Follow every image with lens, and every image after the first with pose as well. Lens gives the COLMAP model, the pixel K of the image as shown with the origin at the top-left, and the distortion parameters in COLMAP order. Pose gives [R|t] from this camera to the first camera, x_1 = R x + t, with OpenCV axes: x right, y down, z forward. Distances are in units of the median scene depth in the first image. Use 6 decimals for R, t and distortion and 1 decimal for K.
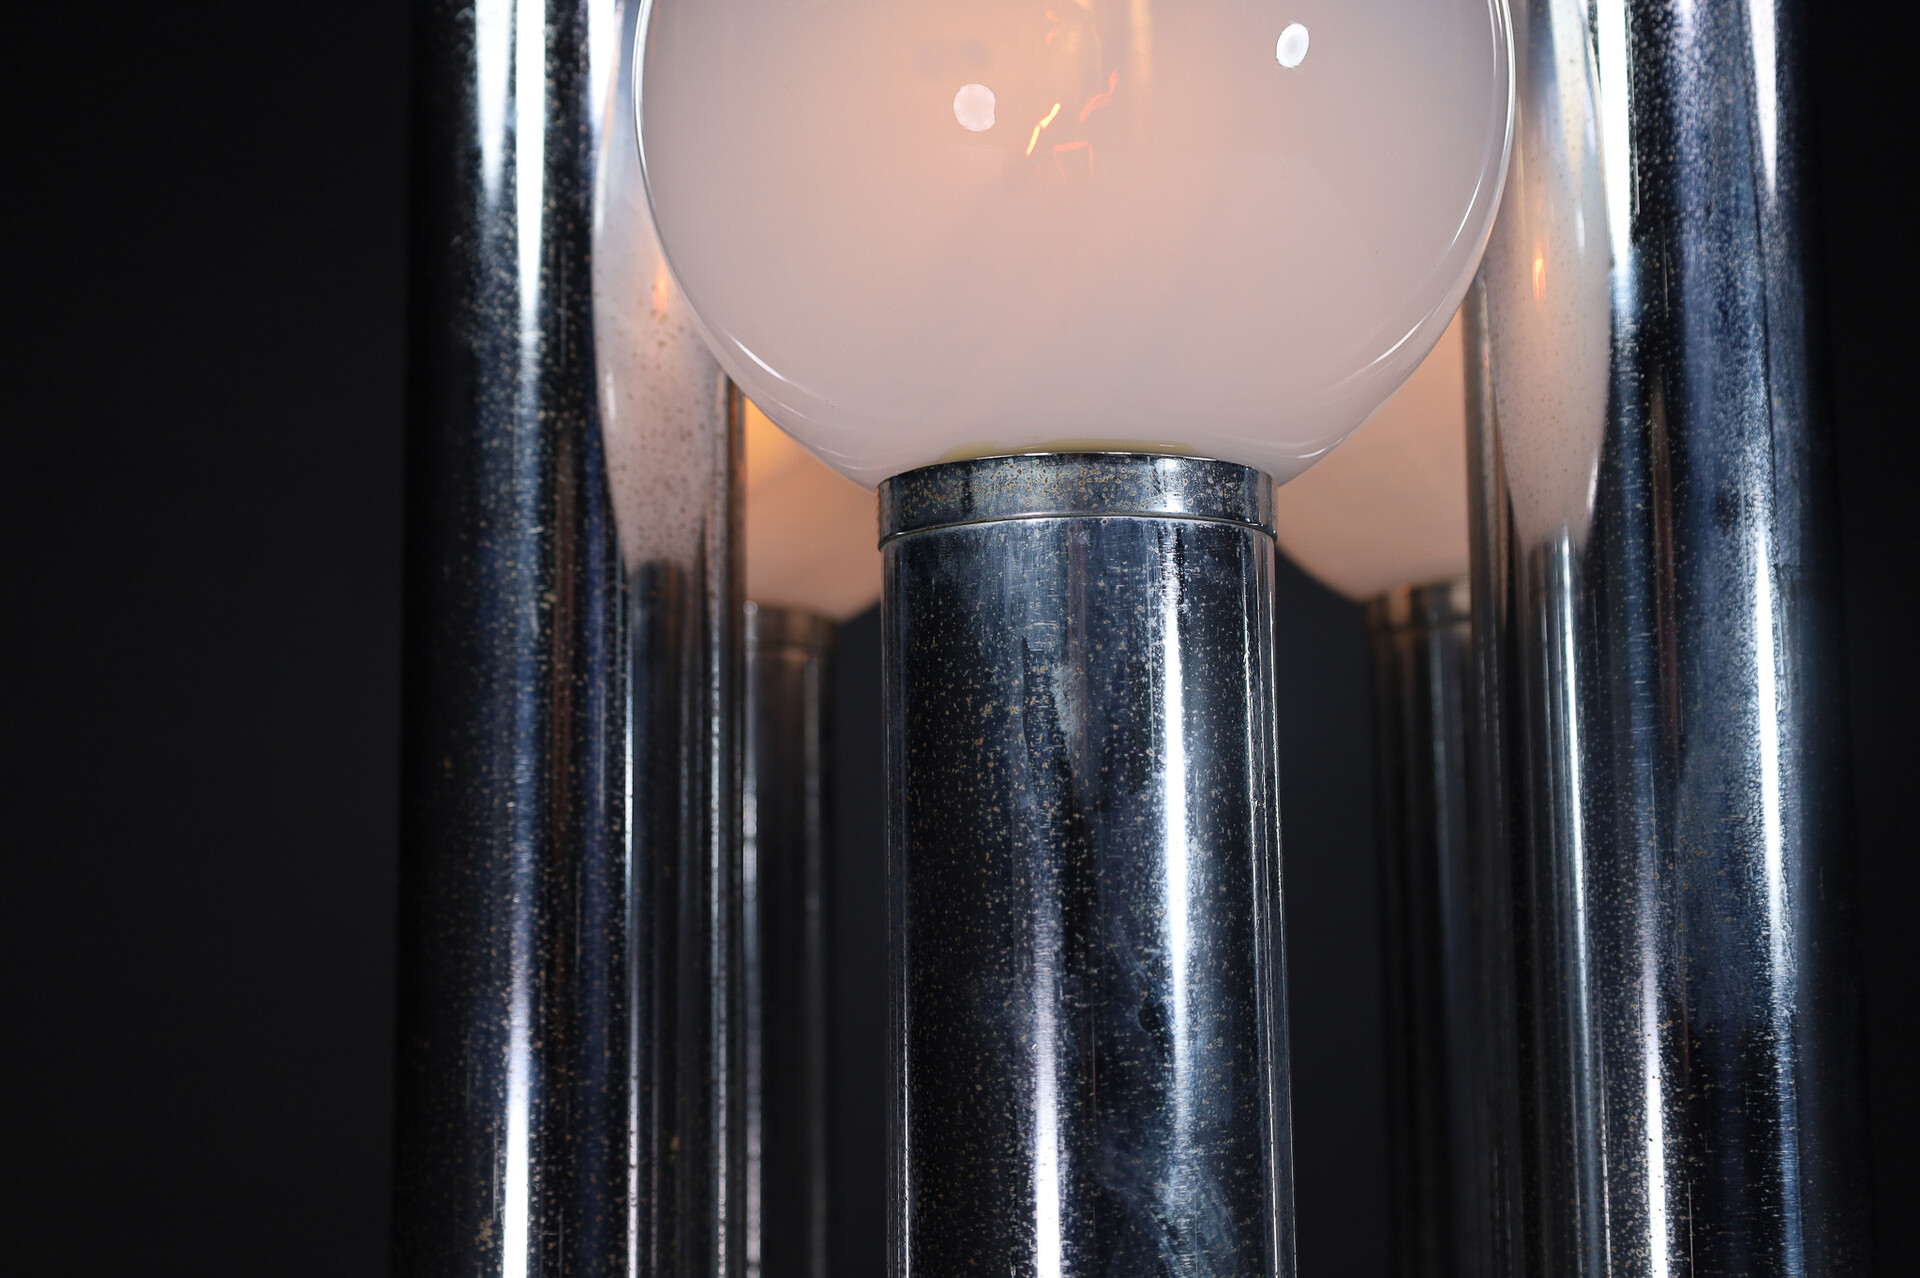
lens RADIAL K [[2072.9, 0, 960.0], [0, 2072.9, 639.0], [0, 0, 1]] dist [-0.023975, -0.004215]
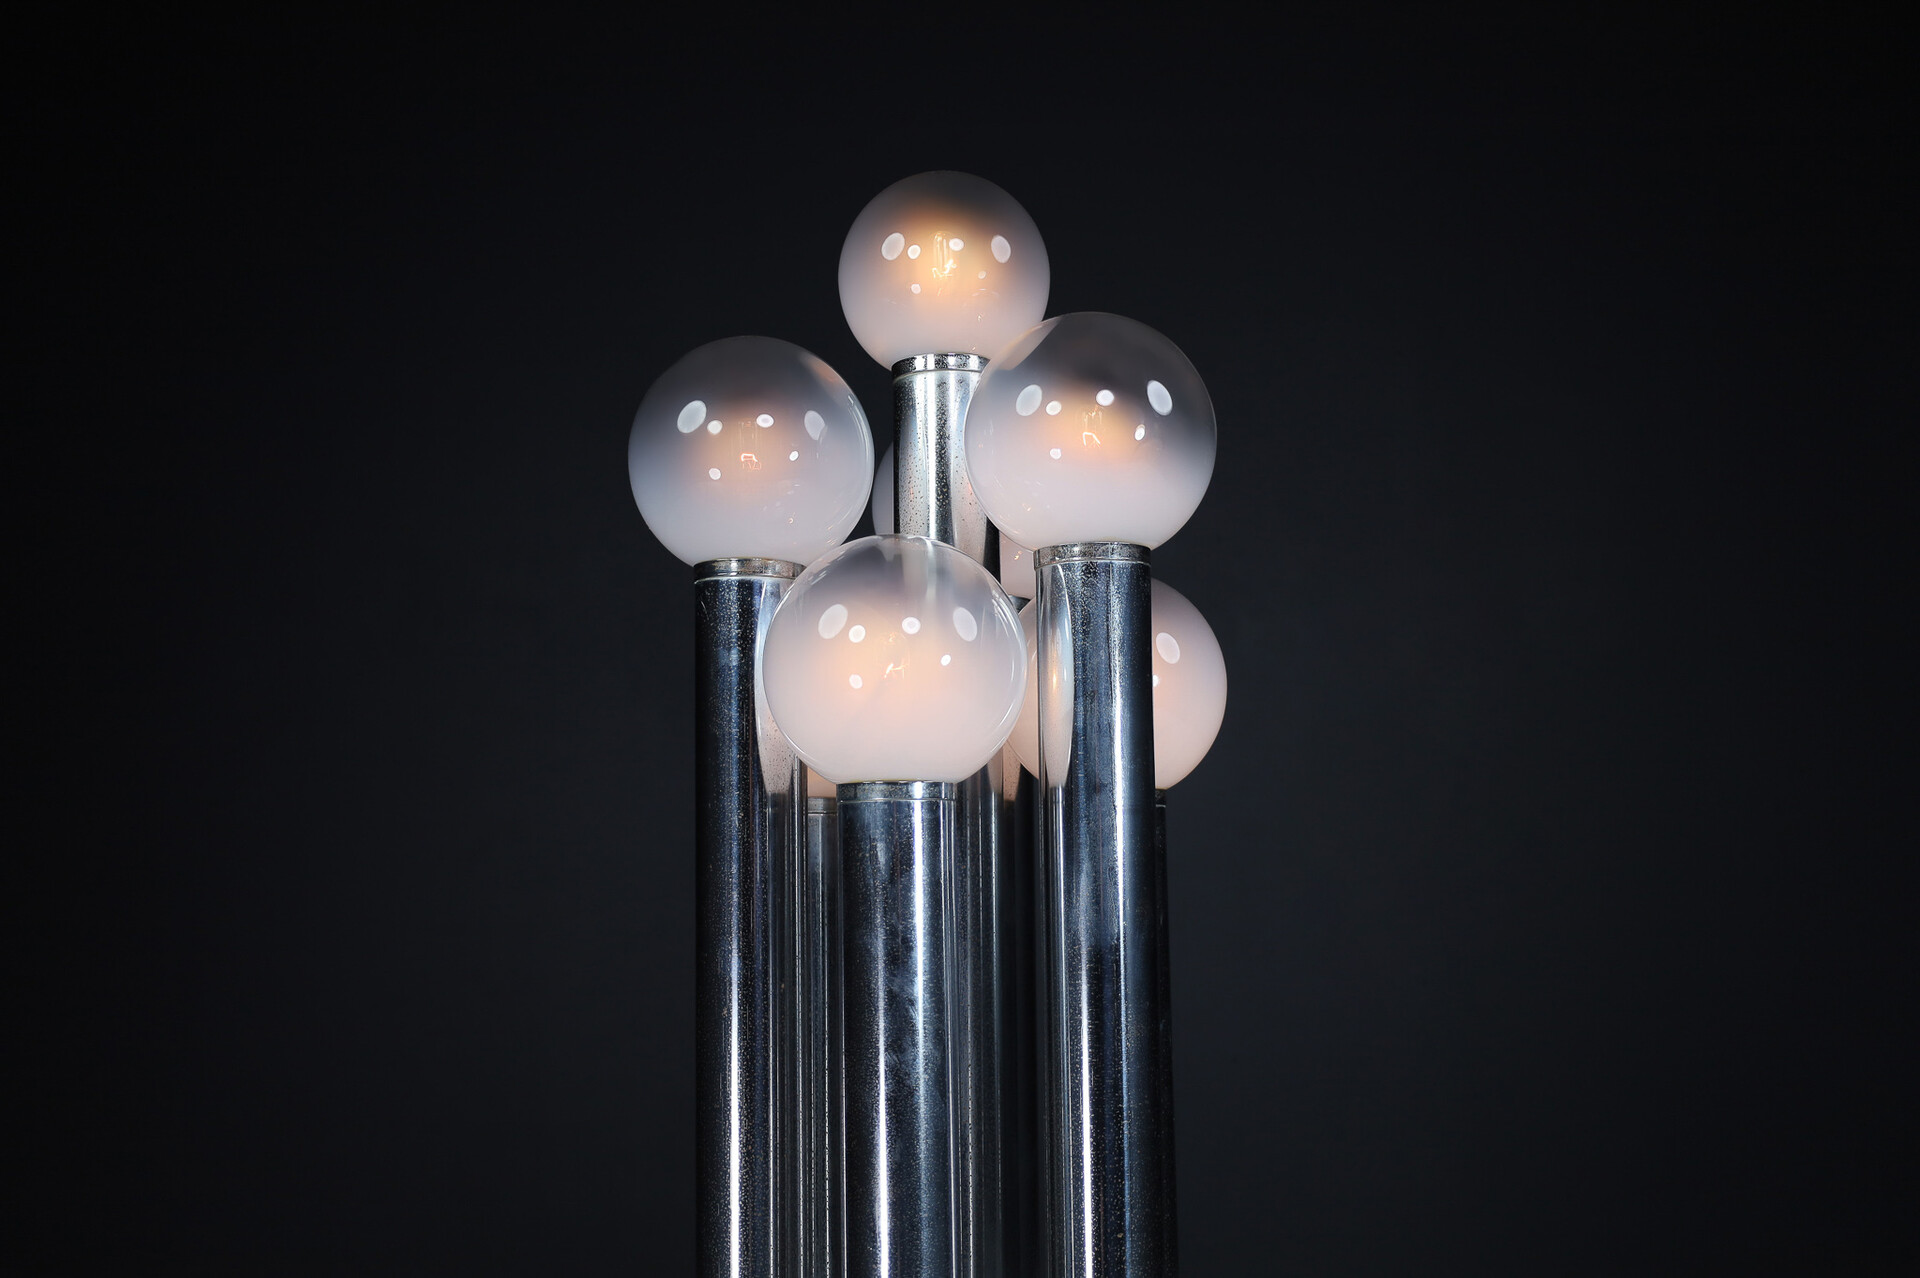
lens RADIAL K [[2072.9, 0, 960.0], [0, 2072.9, 639.0], [0, 0, 1]] dist [-0.023975, -0.004215]
pose [[0.992843, -0.020521, -0.117652, 0.528122], [0.019930, 0.999782, -0.006198, -0.269559], [0.117754, 0.003809, 0.993036, -2.177582]]
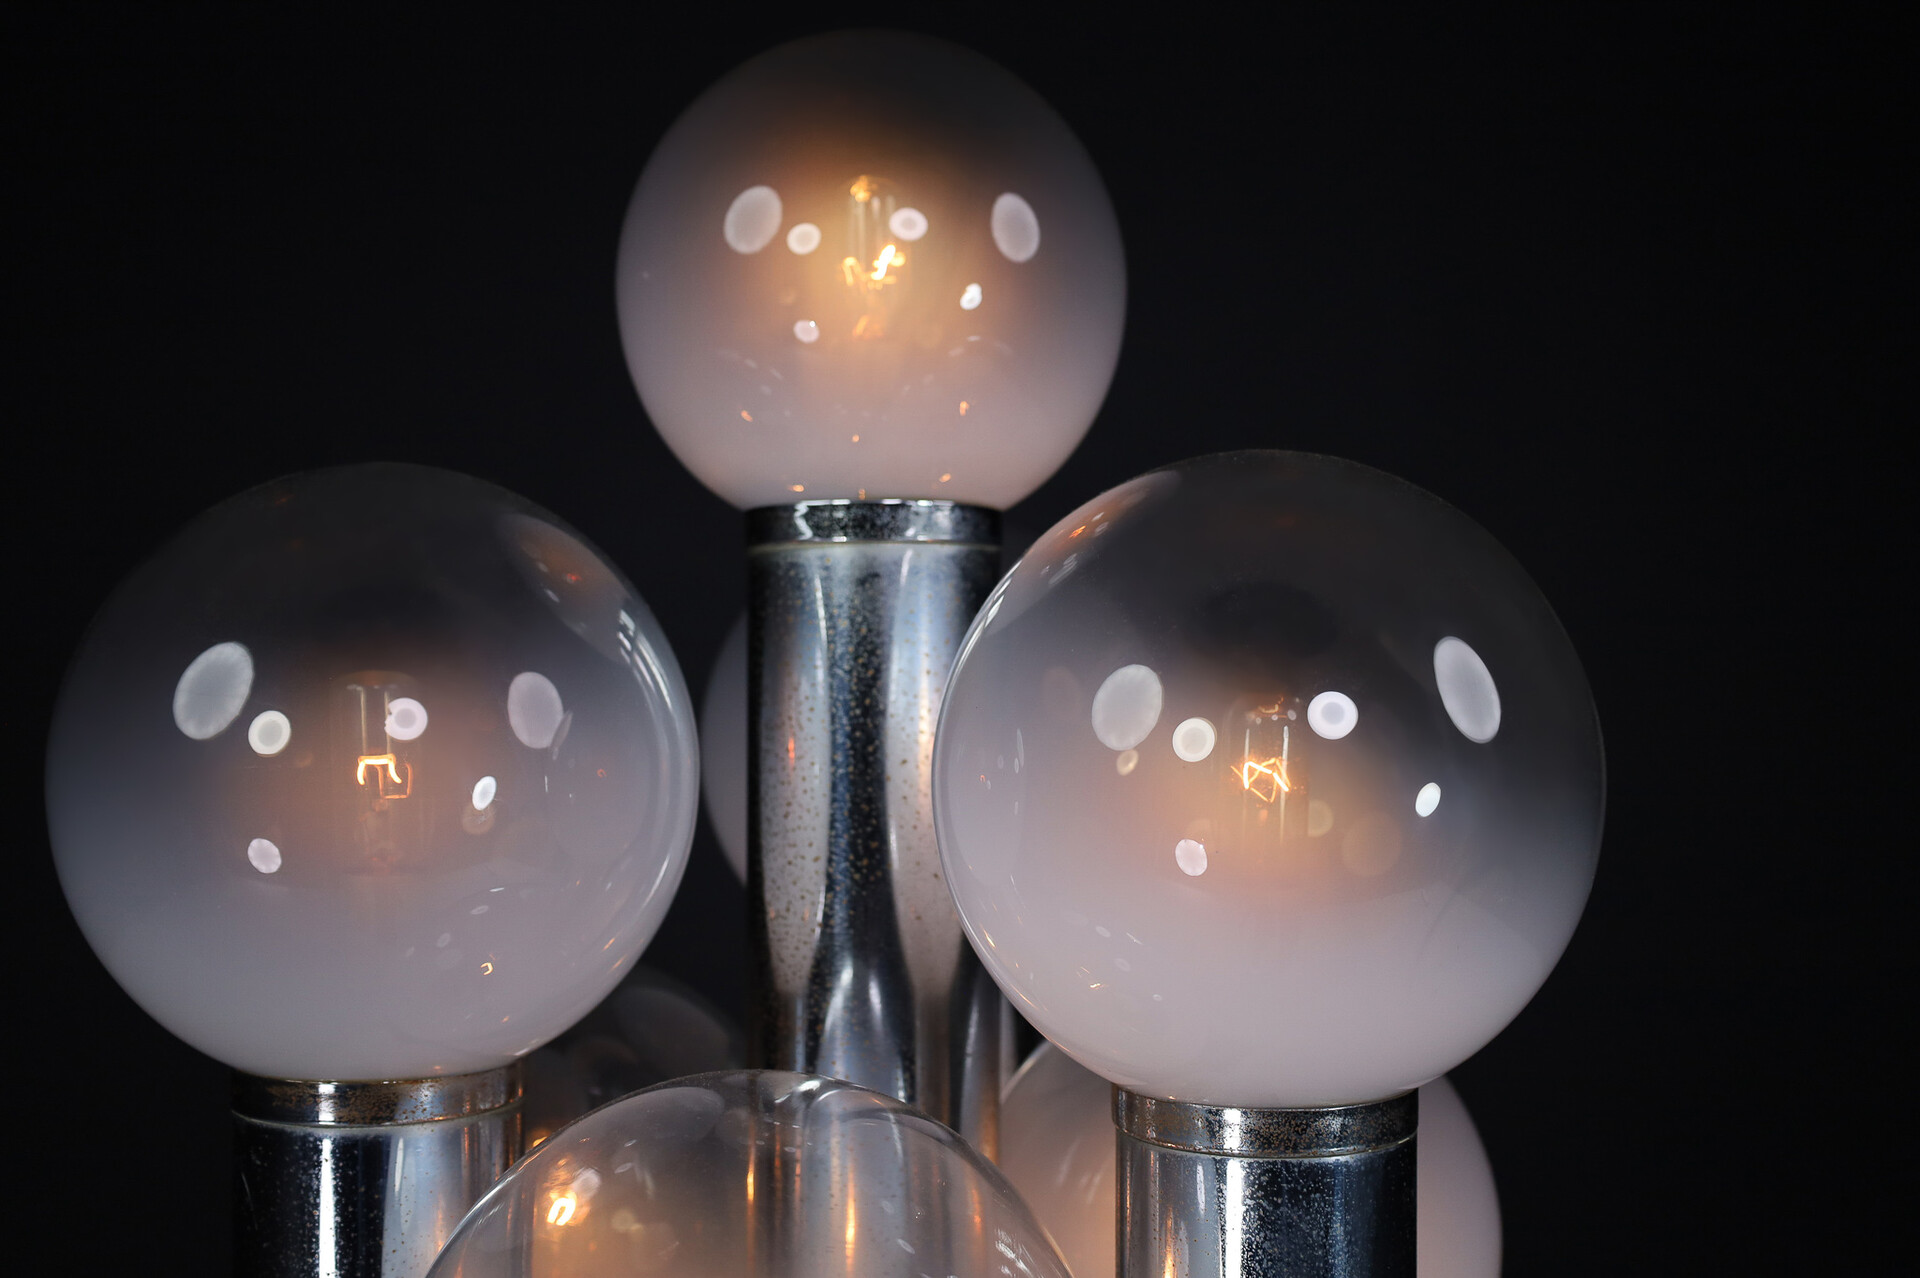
lens RADIAL K [[2072.9, 0, 960.0], [0, 2072.9, 639.0], [0, 0, 1]] dist [-0.023975, -0.004215]
pose [[0.998728, 0.003610, -0.050289, 0.229798], [0.001503, 0.994860, 0.101253, -0.818076], [0.050396, -0.101200, 0.993589, -0.128296]]
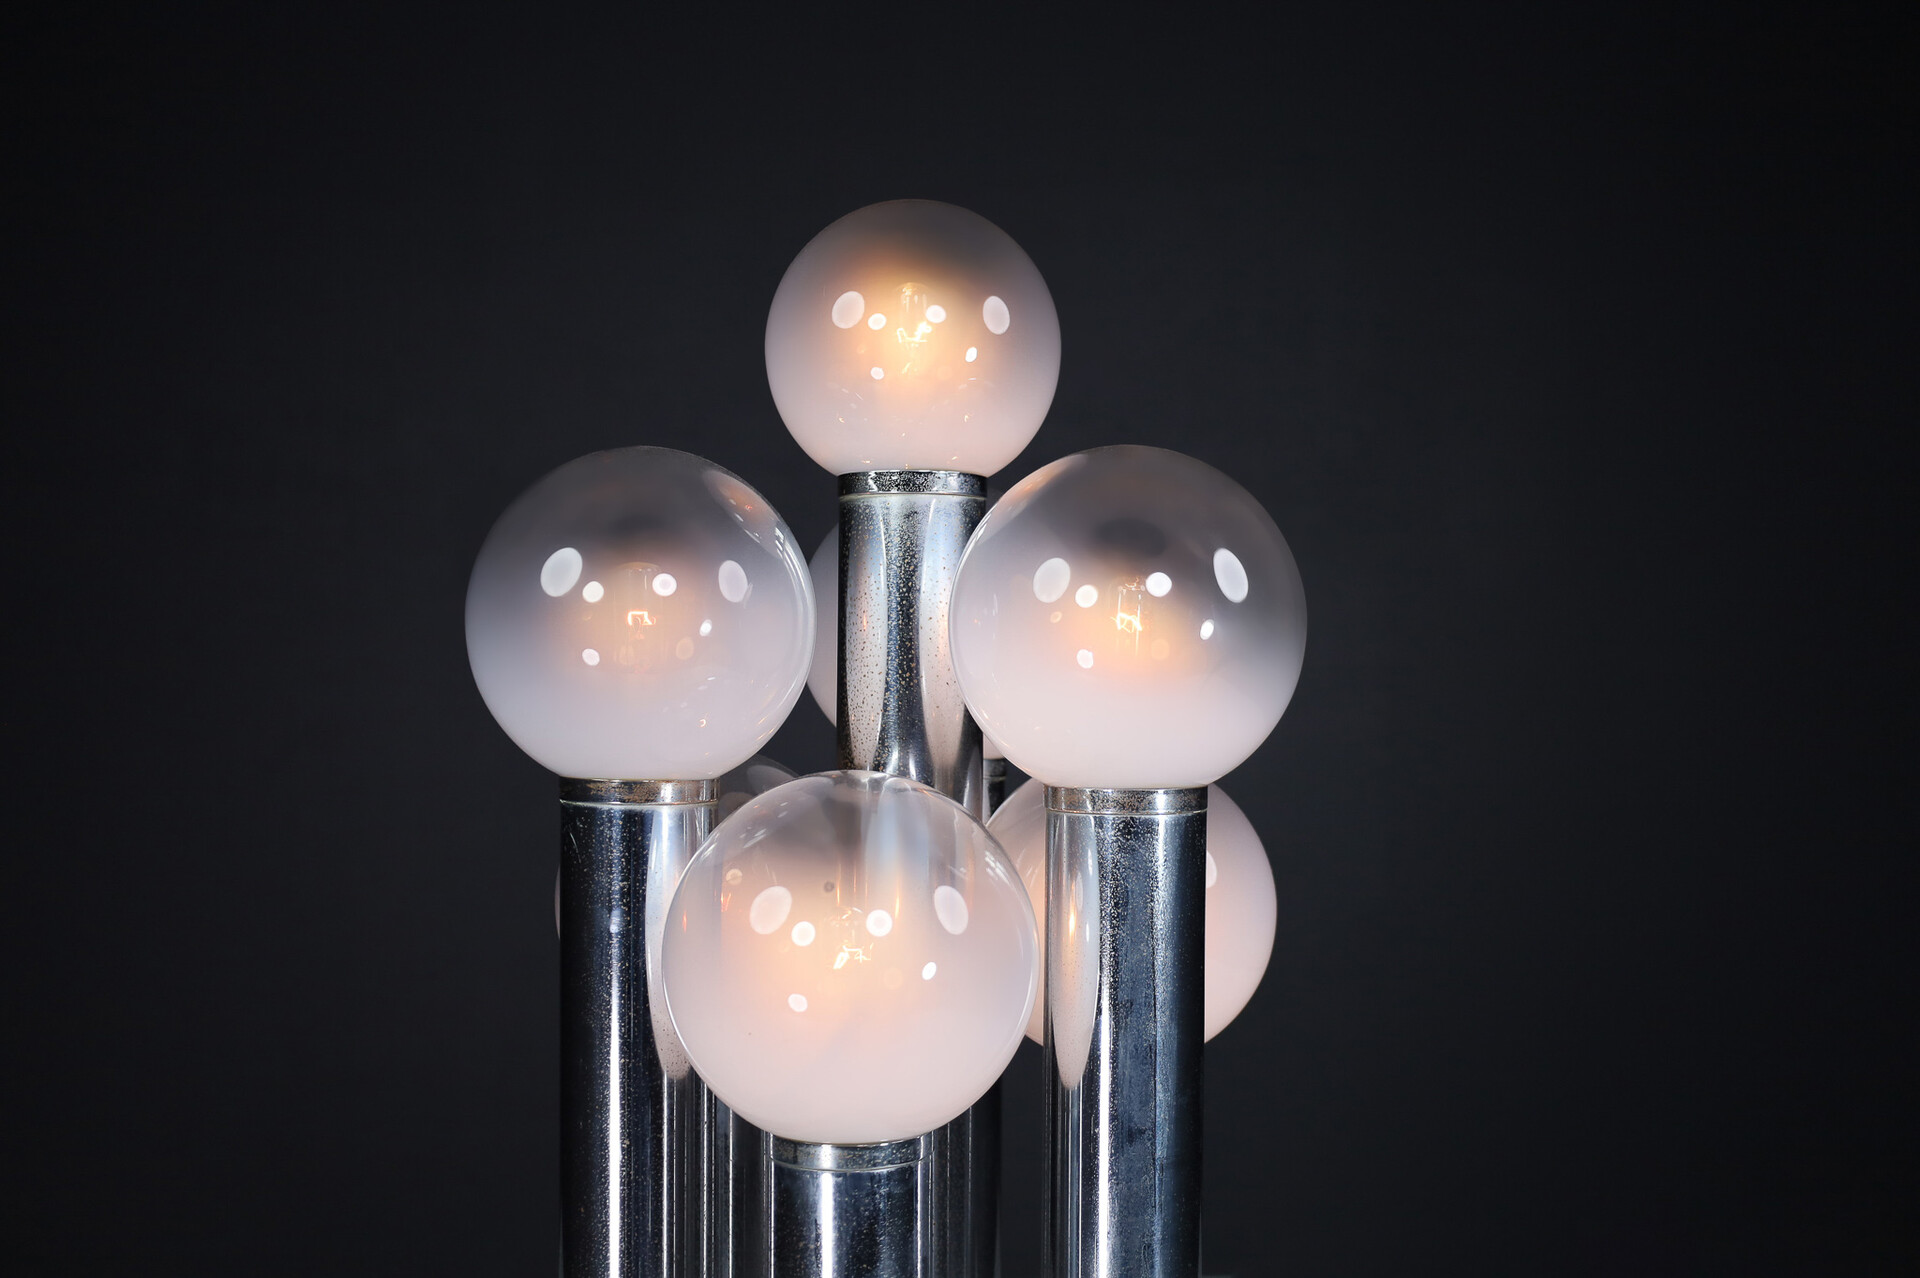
lens RADIAL K [[2072.9, 0, 960.0], [0, 2072.9, 639.0], [0, 0, 1]] dist [-0.023975, -0.004215]
pose [[0.999224, 0.014607, -0.036591, 0.248515], [-0.010298, 0.993277, 0.115304, -0.854929], [0.038029, -0.114837, 0.992656, -1.203977]]
